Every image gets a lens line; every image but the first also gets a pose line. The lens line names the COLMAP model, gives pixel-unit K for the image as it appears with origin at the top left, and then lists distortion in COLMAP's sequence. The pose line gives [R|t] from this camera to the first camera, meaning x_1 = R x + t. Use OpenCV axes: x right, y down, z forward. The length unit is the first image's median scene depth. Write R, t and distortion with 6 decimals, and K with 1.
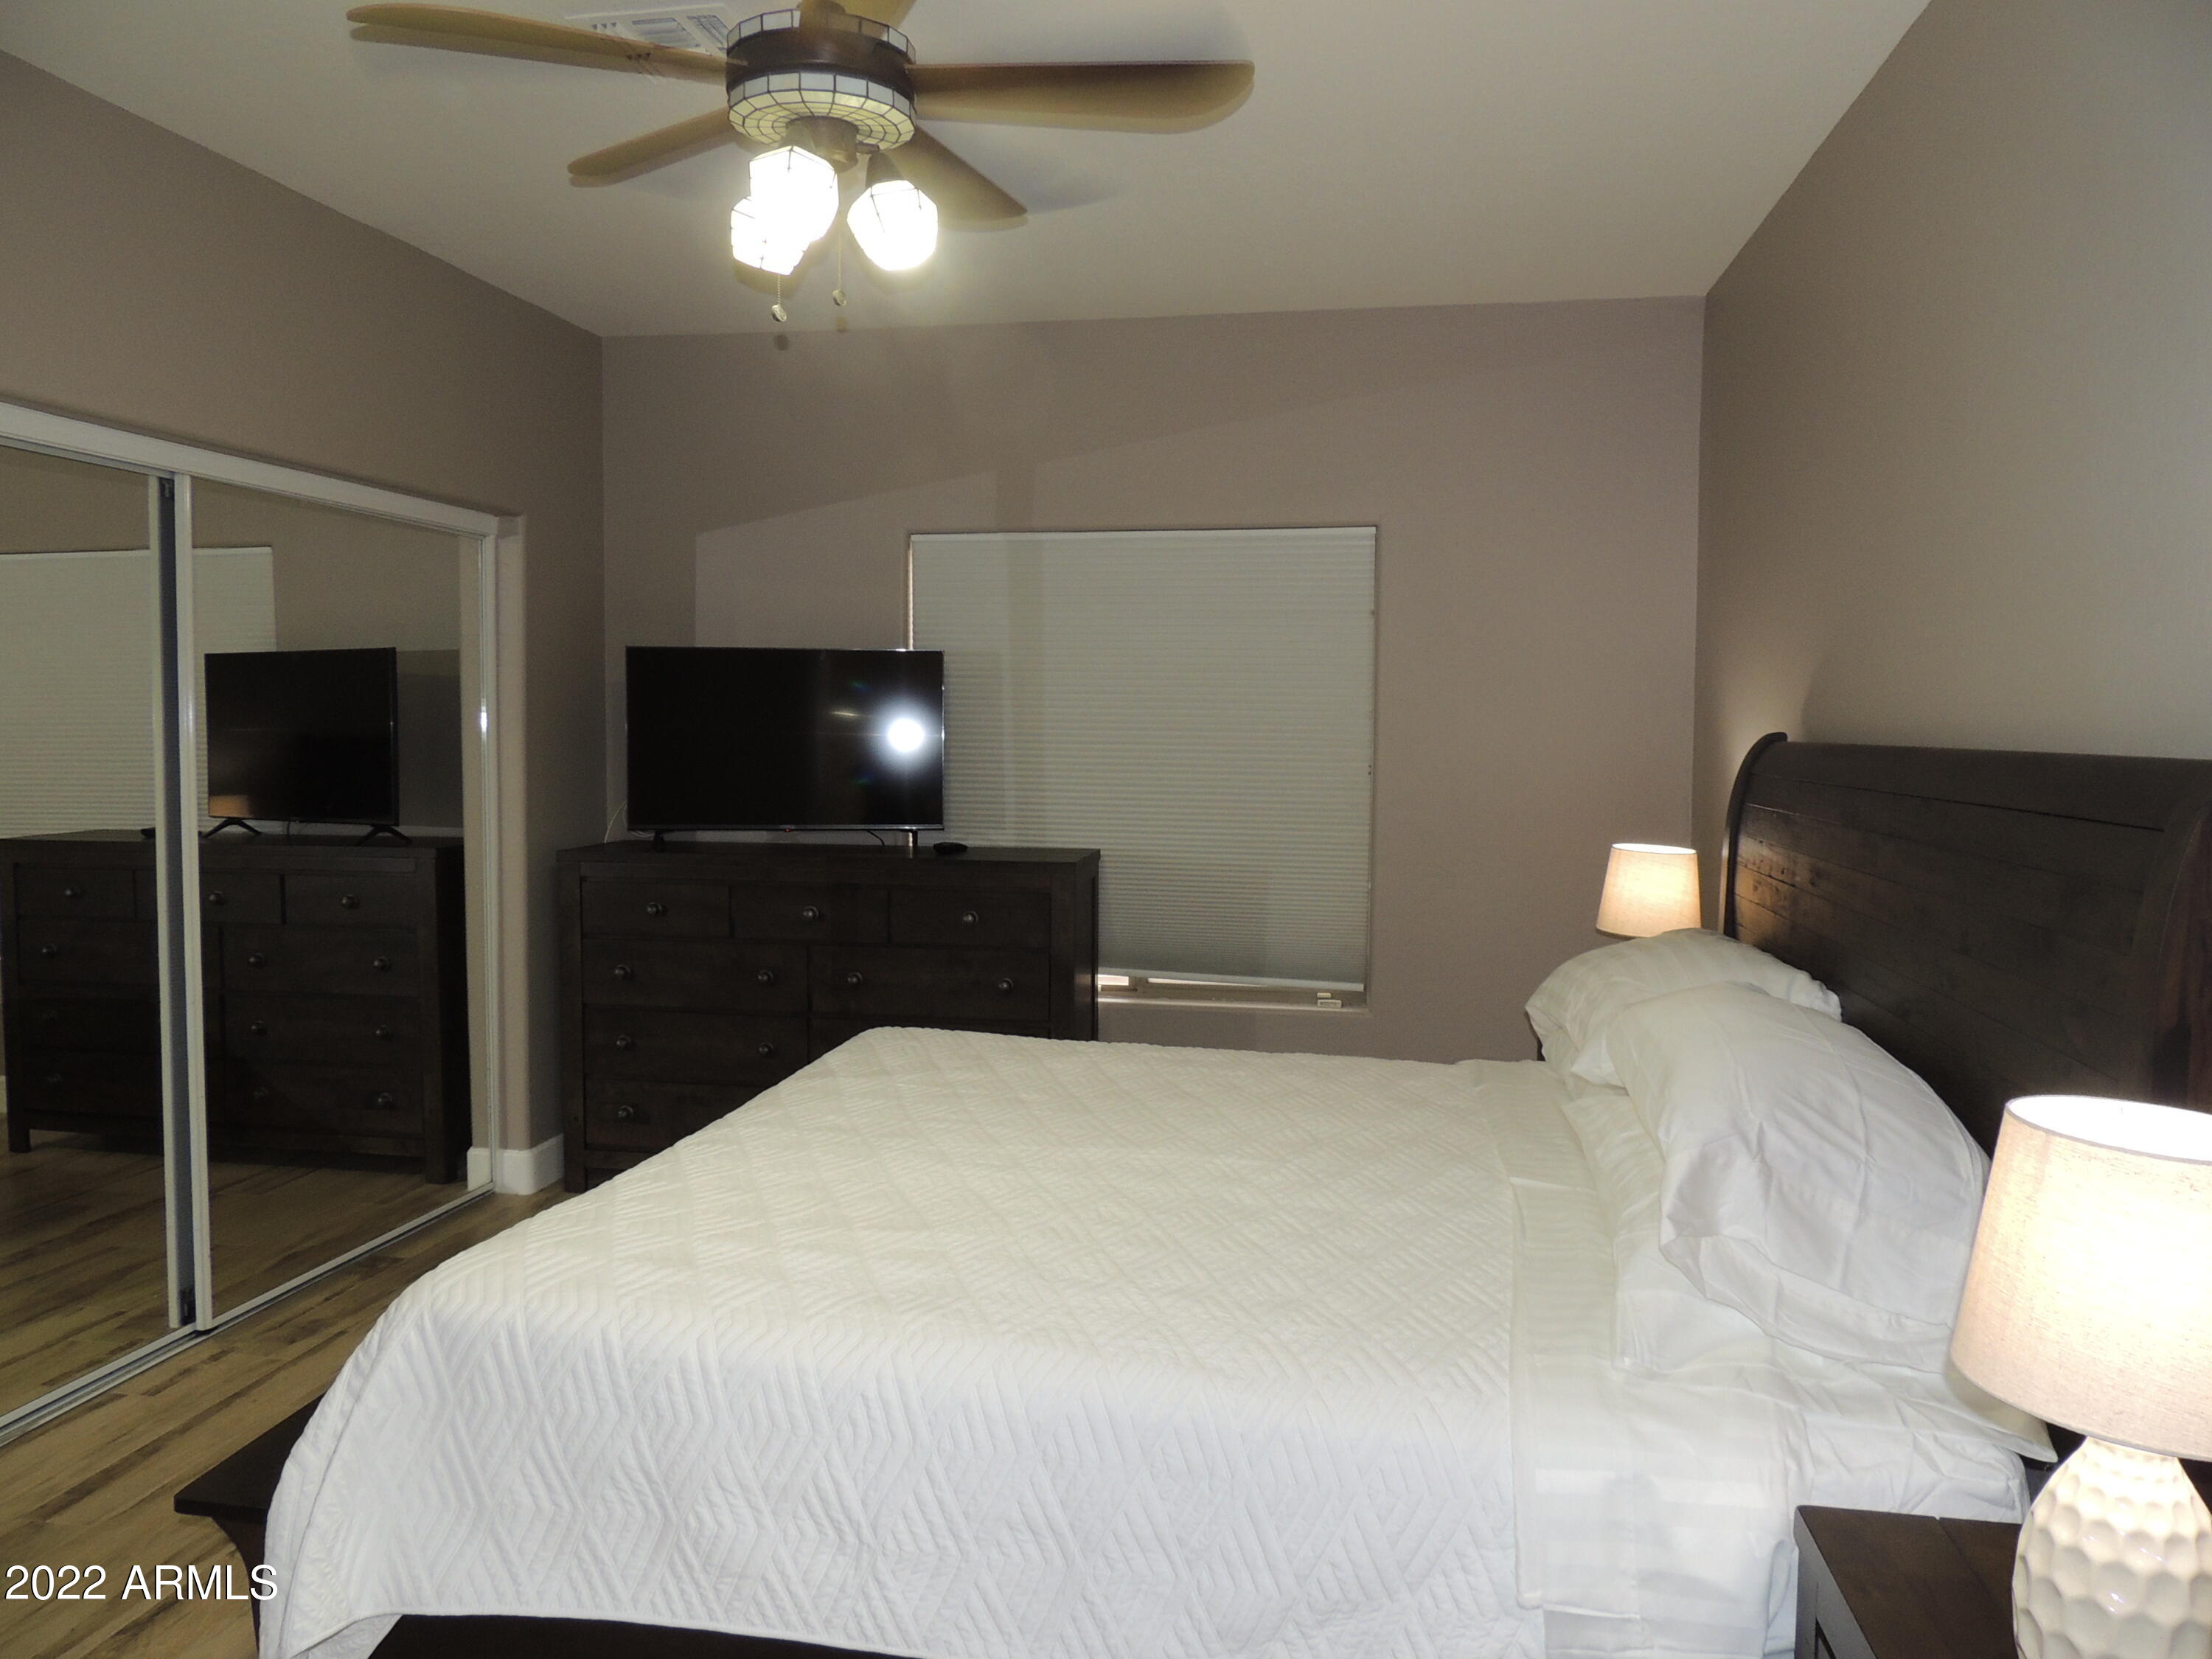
lens RADIAL K [[1575.3, 0, 1108.8], [0, 1575.3, 820.4], [0, 0, 1]] dist [-0.020324, 0.010031]
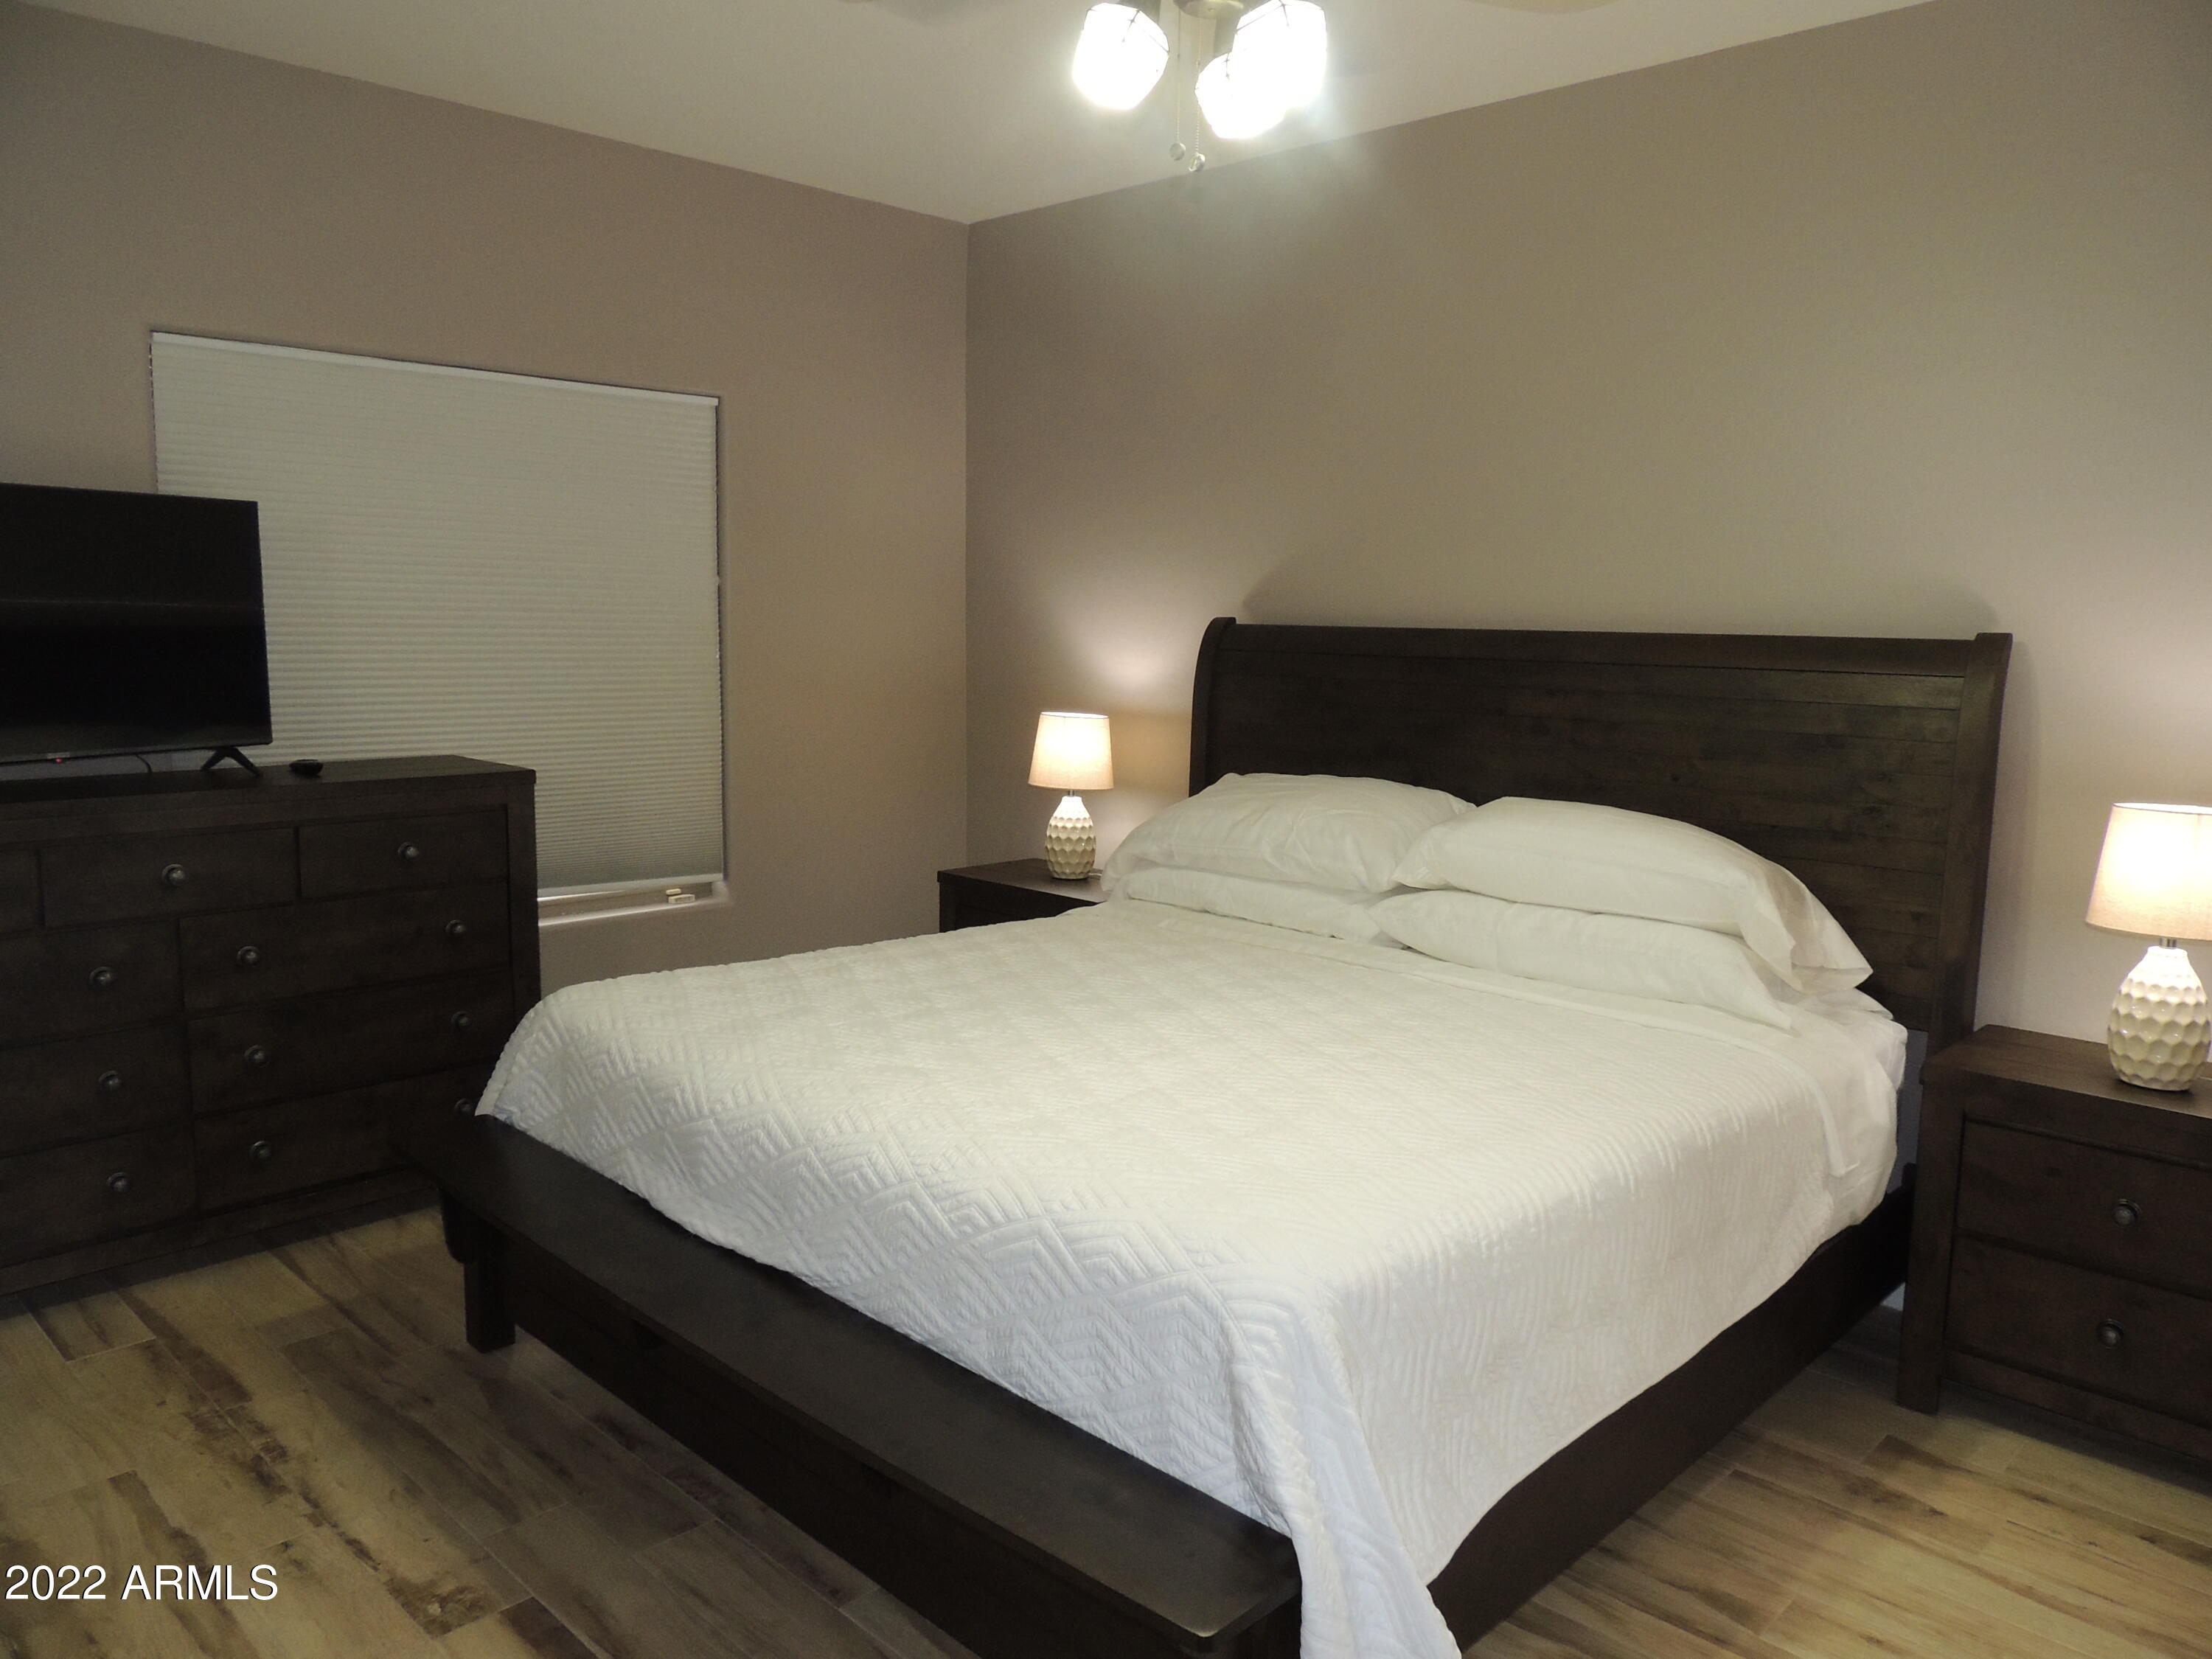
lens RADIAL K [[1575.3, 0, 1108.8], [0, 1575.3, 820.4], [0, 0, 1]] dist [-0.020324, 0.010031]
pose [[0.561374, -0.105511, 0.820808, -0.510097], [0.041058, 0.994169, 0.099714, -0.016496], [-0.826543, -0.022276, 0.562433, 0.256754]]
